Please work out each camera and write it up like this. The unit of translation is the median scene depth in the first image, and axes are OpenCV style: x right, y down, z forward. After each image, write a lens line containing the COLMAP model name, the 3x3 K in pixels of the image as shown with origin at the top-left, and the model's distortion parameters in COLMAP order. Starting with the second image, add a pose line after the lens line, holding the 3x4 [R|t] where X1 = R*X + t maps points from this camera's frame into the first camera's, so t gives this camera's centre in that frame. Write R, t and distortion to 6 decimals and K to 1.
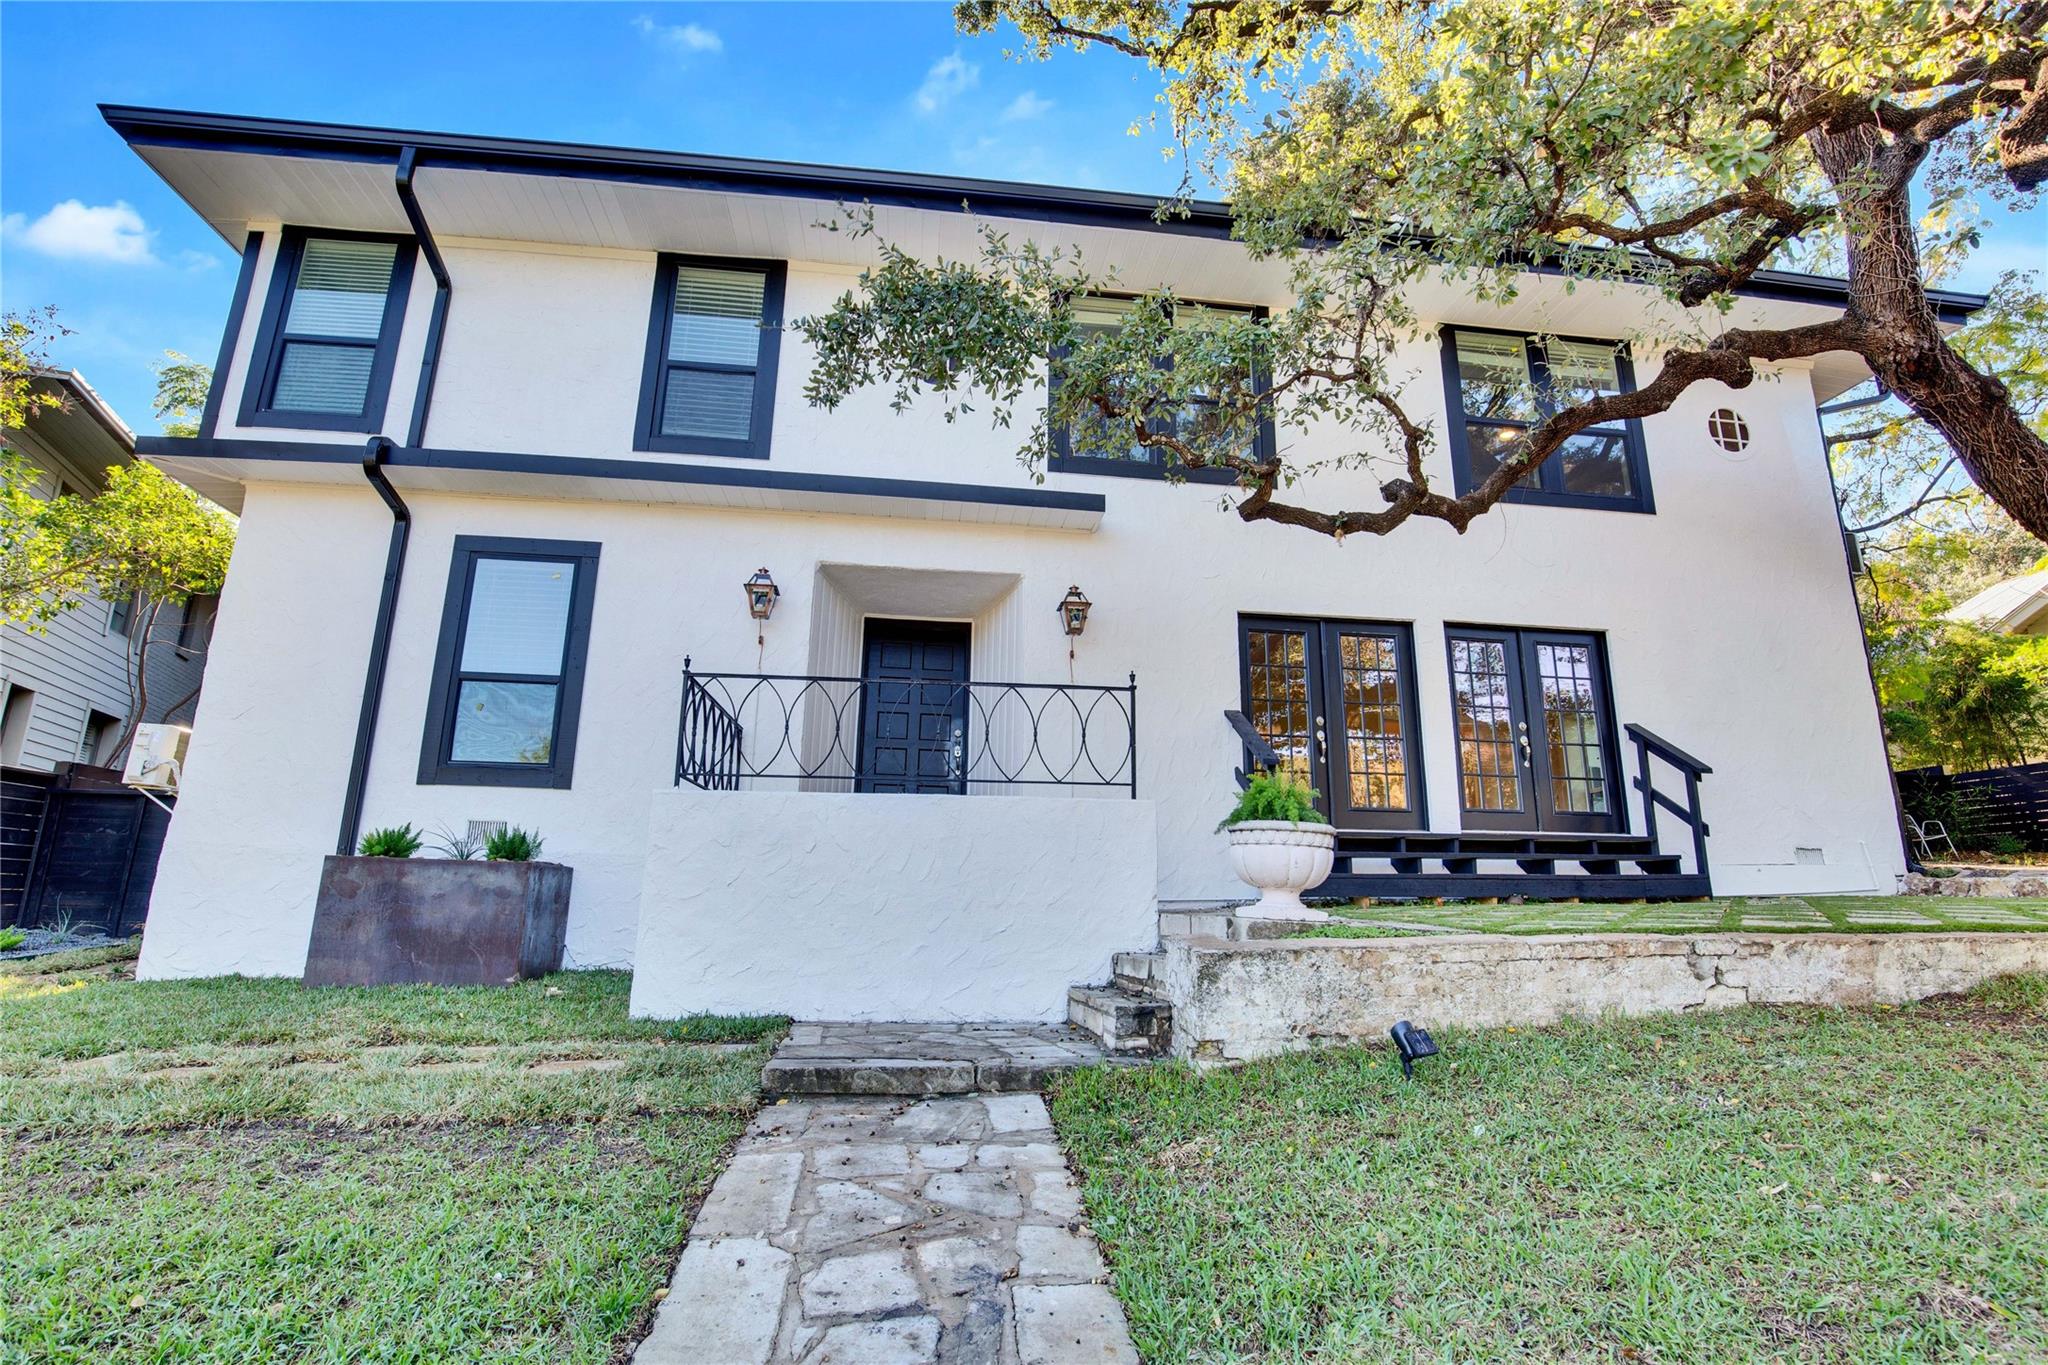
lens RADIAL K [[1000.7, 0, 1035.6], [0, 1000.7, 672.3], [0, 0, 1]] dist [-0.032054, 0.003340]
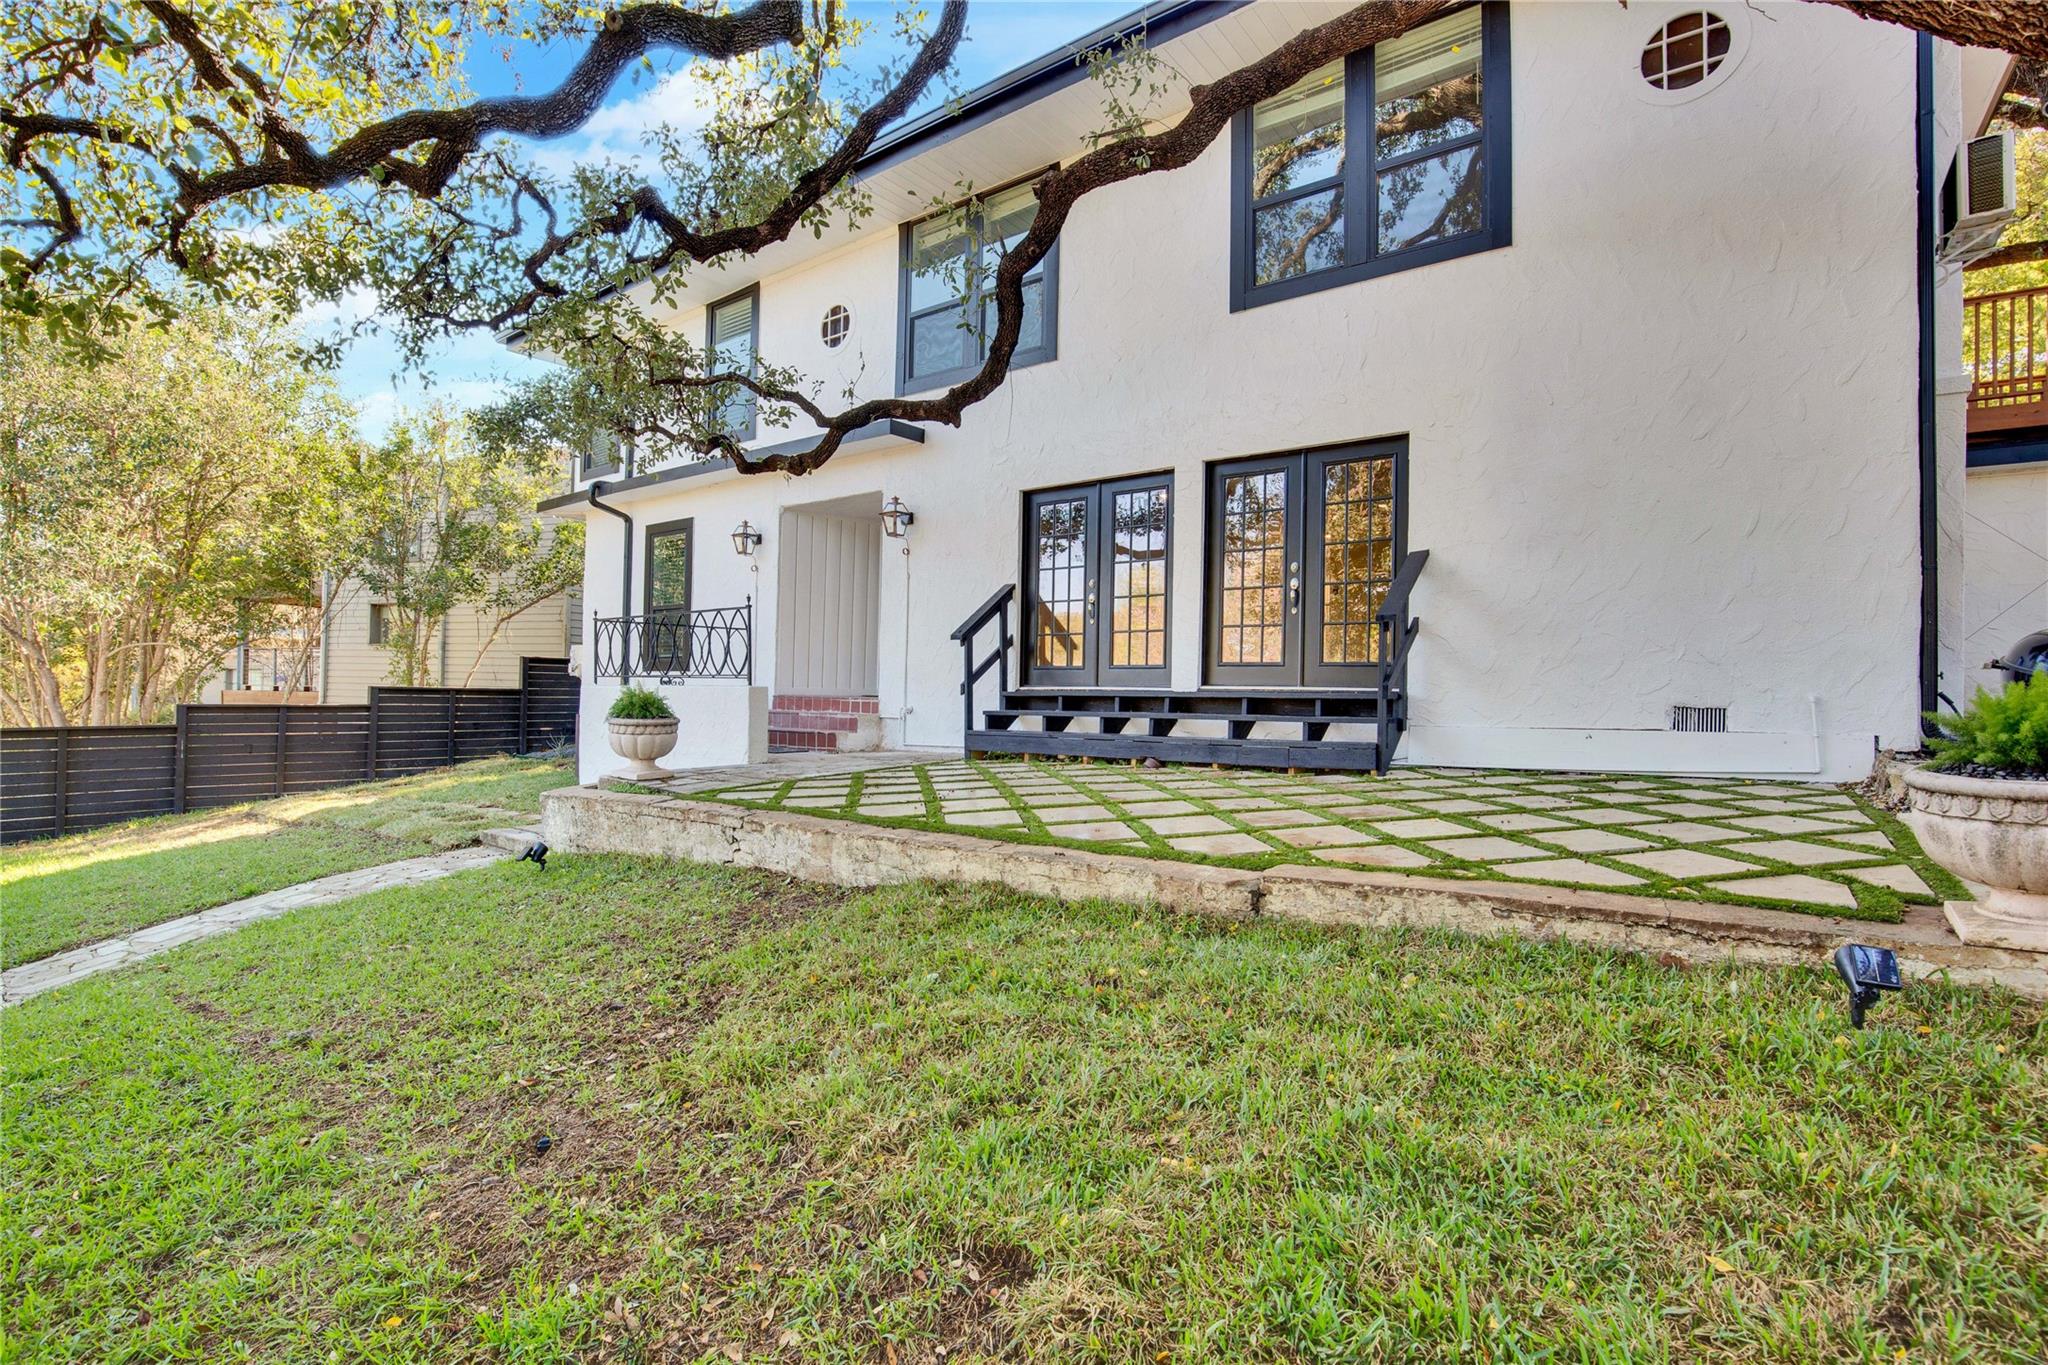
lens RADIAL K [[1000.7, 0, 1037.0], [0, 1000.7, 694.1], [0, 0, 1]] dist [-0.032054, 0.003340]
pose [[0.718469, -0.020600, -0.695253, 0.891206], [0.158012, 0.978261, 0.134303, 0.008663], [0.677373, -0.206351, 0.706106, 0.204325]]
